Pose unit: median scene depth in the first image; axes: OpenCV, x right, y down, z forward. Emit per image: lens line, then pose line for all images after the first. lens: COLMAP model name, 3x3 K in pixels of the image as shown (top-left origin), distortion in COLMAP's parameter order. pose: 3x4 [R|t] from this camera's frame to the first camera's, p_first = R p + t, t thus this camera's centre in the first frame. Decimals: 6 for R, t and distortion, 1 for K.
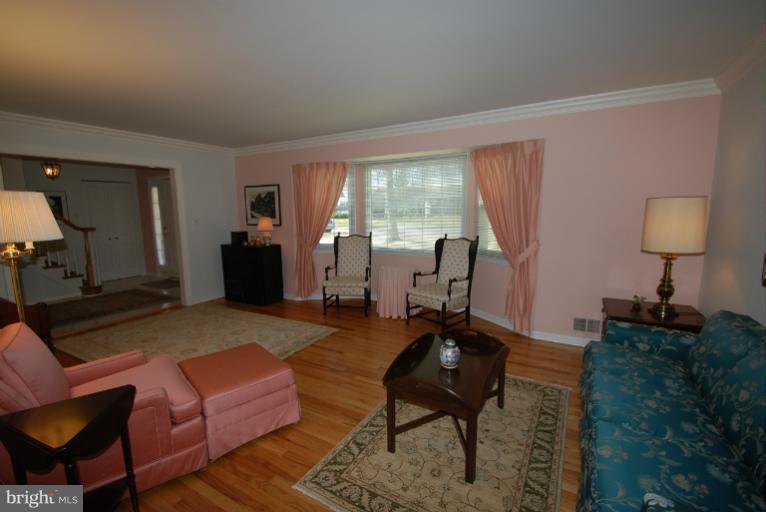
lens RADIAL K [[335.5, 0, 383.0], [0, 335.5, 256.0], [0, 0, 1]] dist [0.001790, 0.000044]
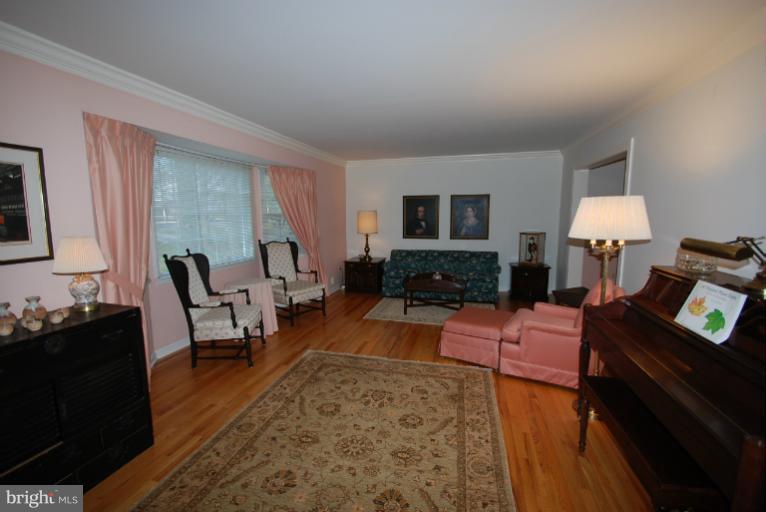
lens RADIAL K [[335.5, 0, 383.0], [0, 335.5, 256.0], [0, 0, 1]] dist [0.001790, 0.000044]
pose [[-0.260331, -0.106681, 0.959608, -1.490963], [0.143150, 0.978628, 0.147631, -0.192068], [-0.954849, 0.175800, -0.239496, 1.458971]]
